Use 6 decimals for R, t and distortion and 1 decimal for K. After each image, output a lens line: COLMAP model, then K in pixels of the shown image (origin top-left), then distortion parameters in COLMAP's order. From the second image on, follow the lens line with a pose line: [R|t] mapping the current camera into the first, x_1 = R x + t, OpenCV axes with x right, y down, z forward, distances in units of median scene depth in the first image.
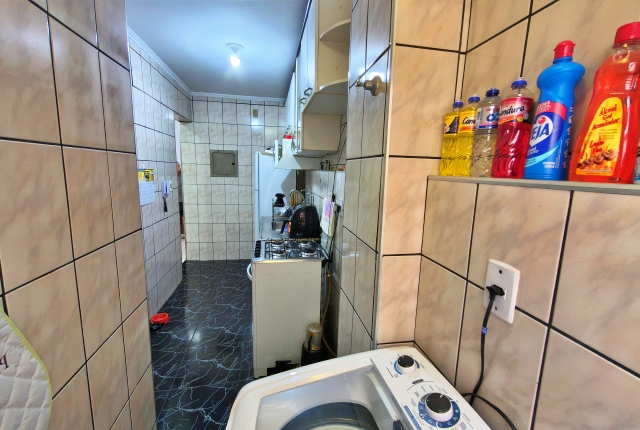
lens RADIAL K [[272.7, 0, 320.6], [0, 272.7, 212.8], [0, 0, 1]] dist [0.000432, -0.000887]
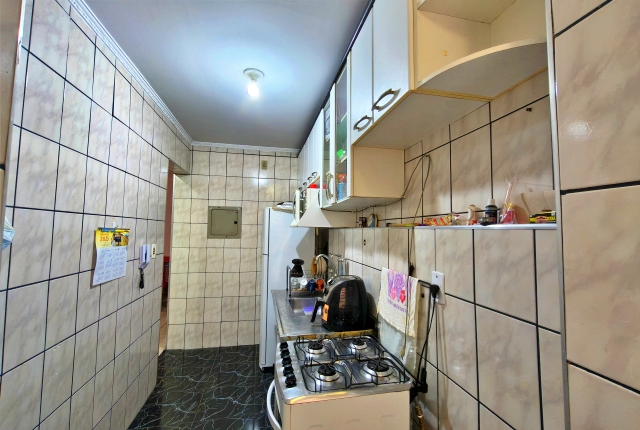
lens RADIAL K [[272.7, 0, 320.6], [0, 272.7, 212.8], [0, 0, 1]] dist [0.000432, -0.000887]
pose [[0.999643, -0.010644, 0.024487, -0.091101], [0.015726, 0.975866, -0.217803, -0.026249], [-0.021578, 0.218110, 0.975686, 0.197892]]
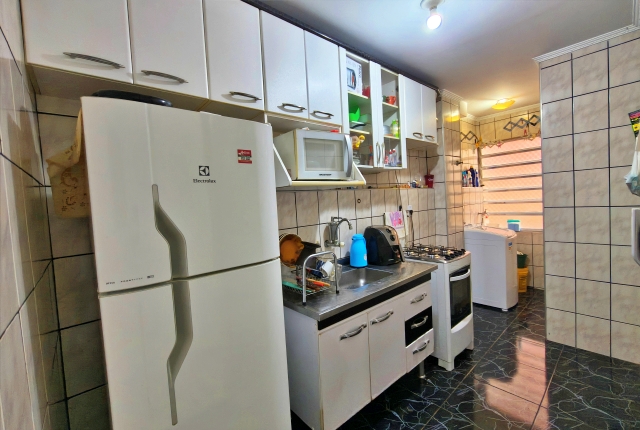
lens RADIAL K [[272.7, 0, 320.6], [0, 272.7, 212.8], [0, 0, 1]] dist [0.000432, -0.000887]
pose [[-0.508120, -0.034958, 0.860576, -0.477236], [0.174641, 0.974238, 0.142691, -0.153712], [-0.843394, 0.222796, -0.488925, 1.051600]]
